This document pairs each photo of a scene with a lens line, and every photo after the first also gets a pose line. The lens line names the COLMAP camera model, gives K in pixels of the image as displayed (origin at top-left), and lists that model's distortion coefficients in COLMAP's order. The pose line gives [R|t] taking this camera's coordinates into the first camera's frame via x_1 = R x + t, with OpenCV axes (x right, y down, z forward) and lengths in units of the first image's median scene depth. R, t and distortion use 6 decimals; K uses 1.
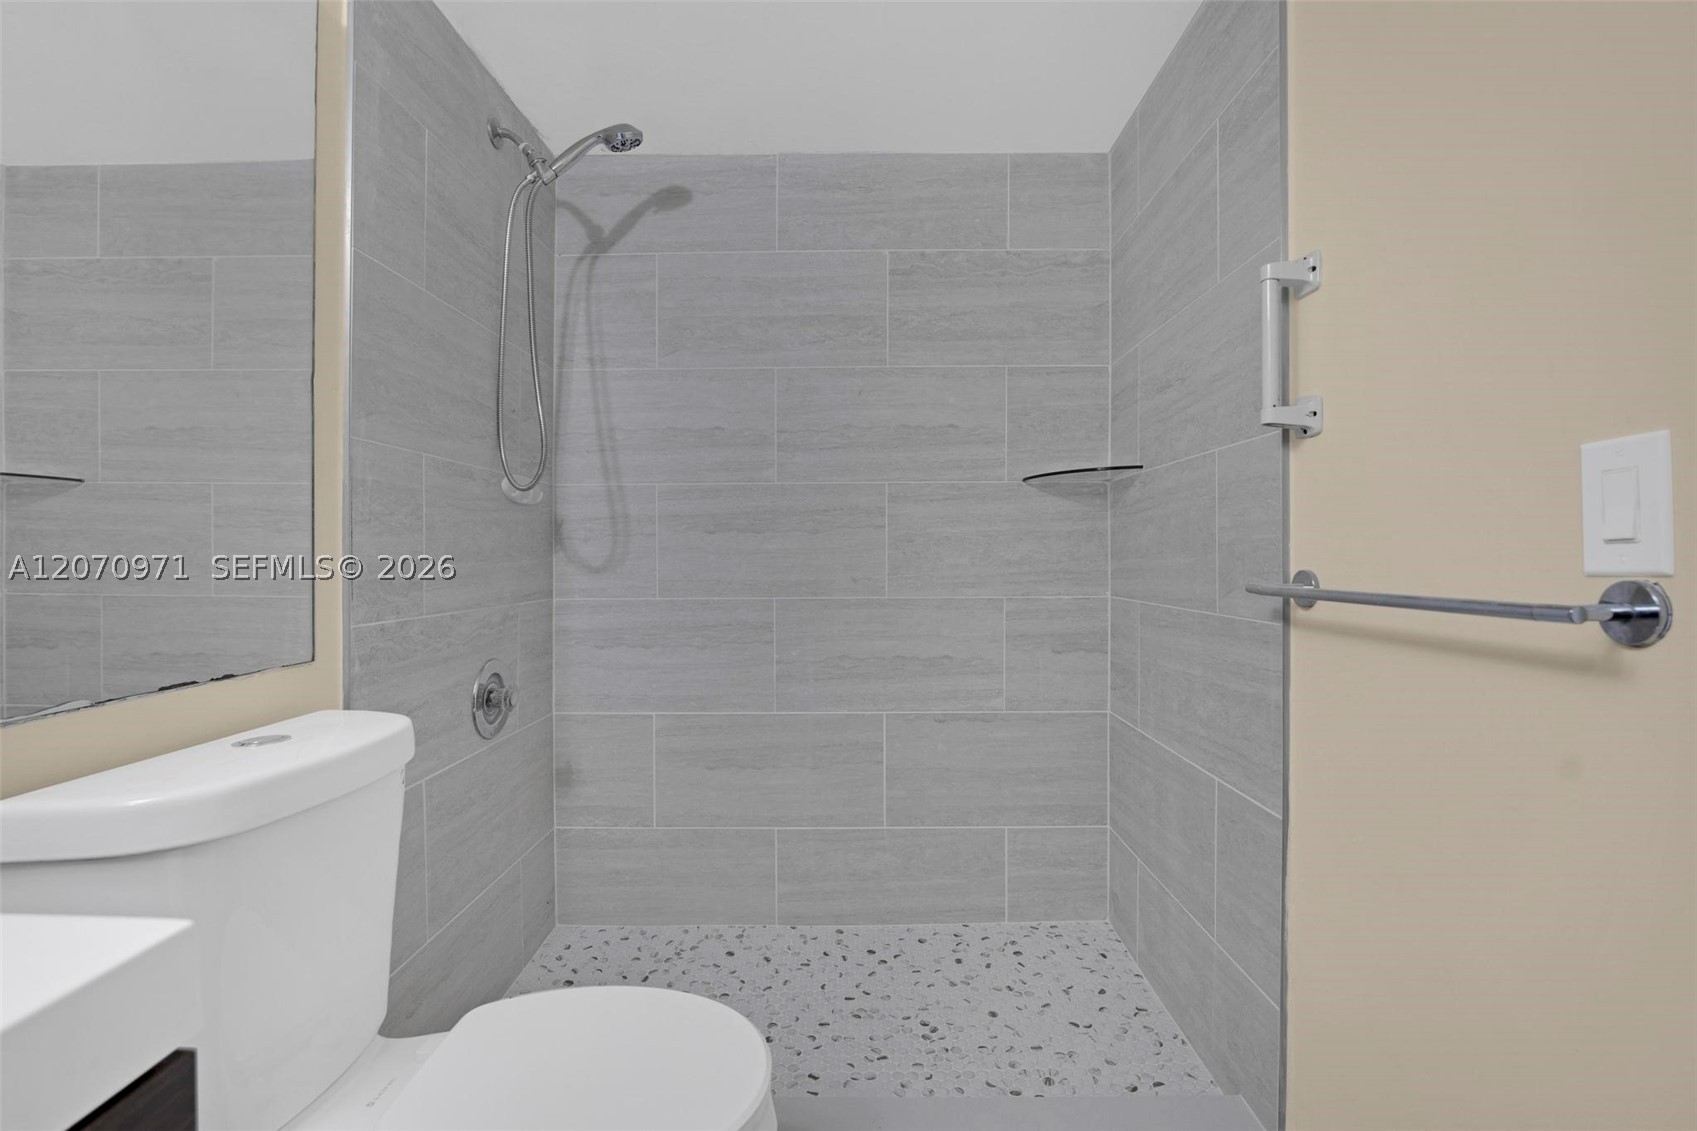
lens RADIAL K [[760.0, 0, 852.2], [0, 760.0, 558.1], [0, 0, 1]] dist [-0.016893, 0.001463]
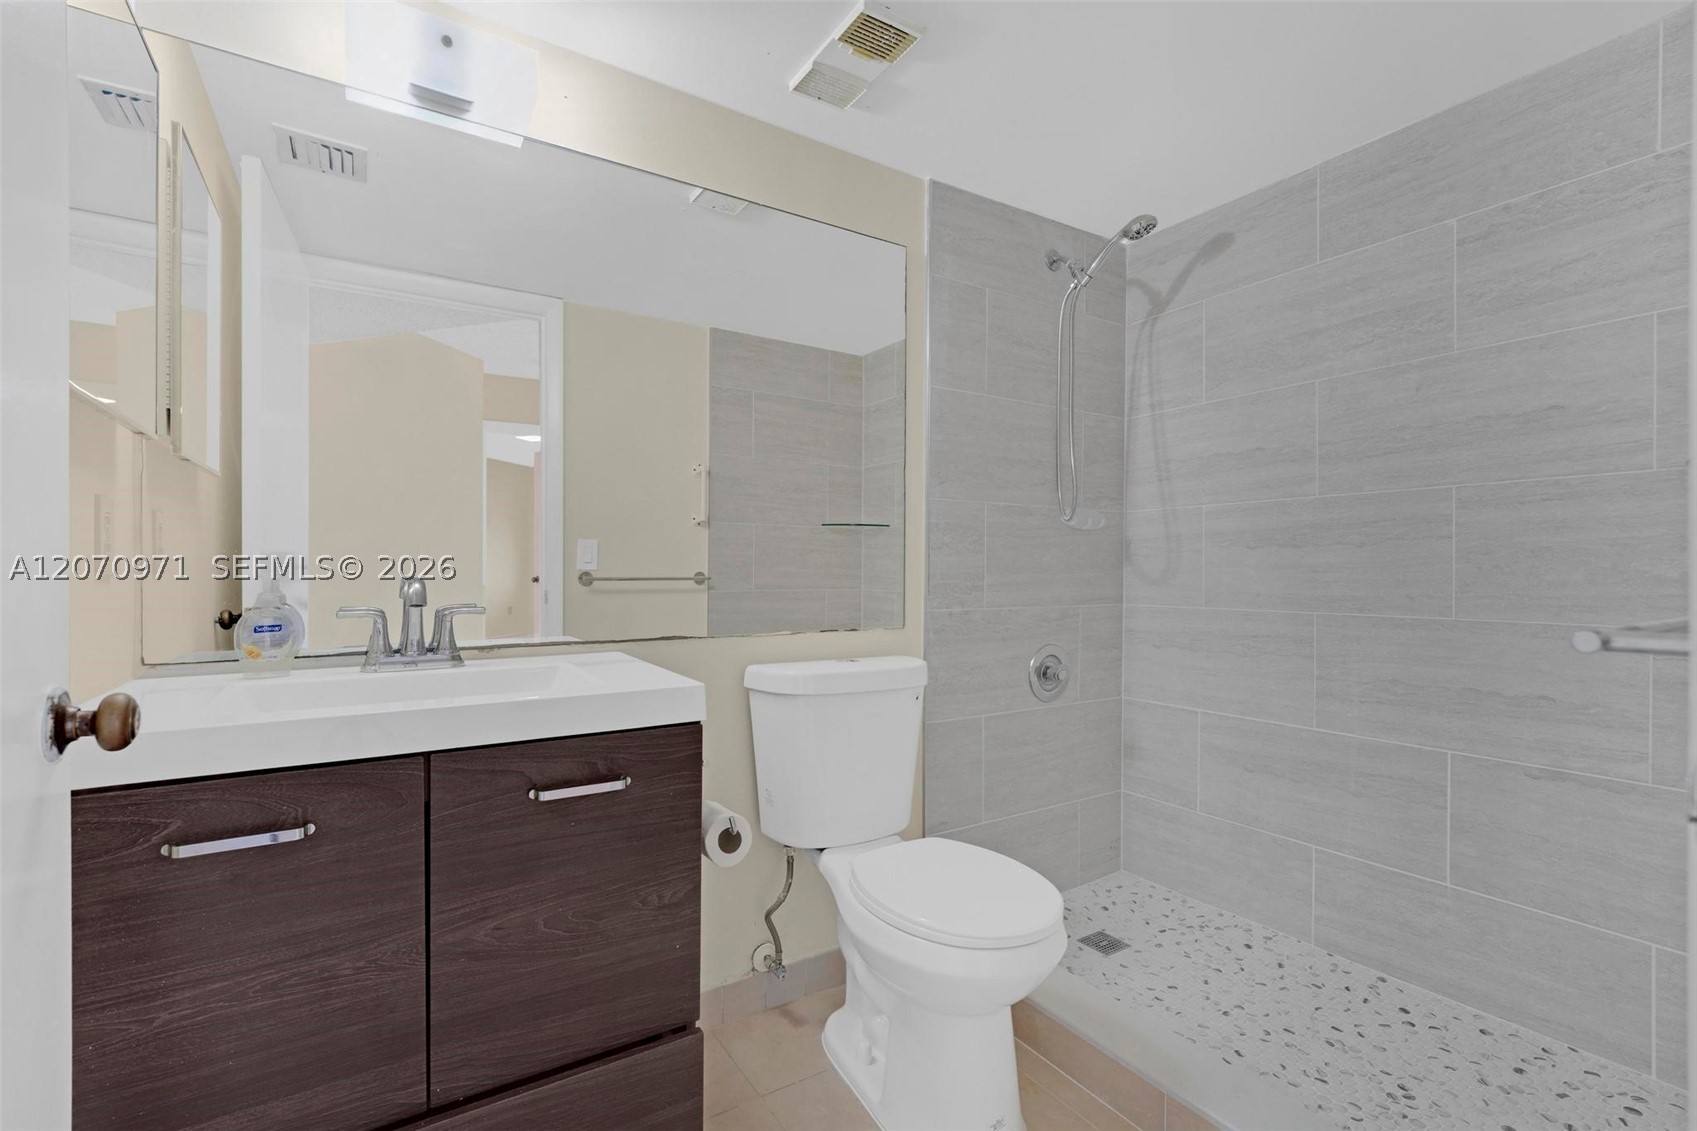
lens RADIAL K [[760.0, 0, 852.2], [0, 760.0, 558.1], [0, 0, 1]] dist [-0.016893, 0.001463]
pose [[0.540220, -0.008966, -0.841476, 0.403545], [-0.006623, 0.999867, -0.014906, -0.000102], [0.841498, 0.013626, 0.540089, -0.039207]]
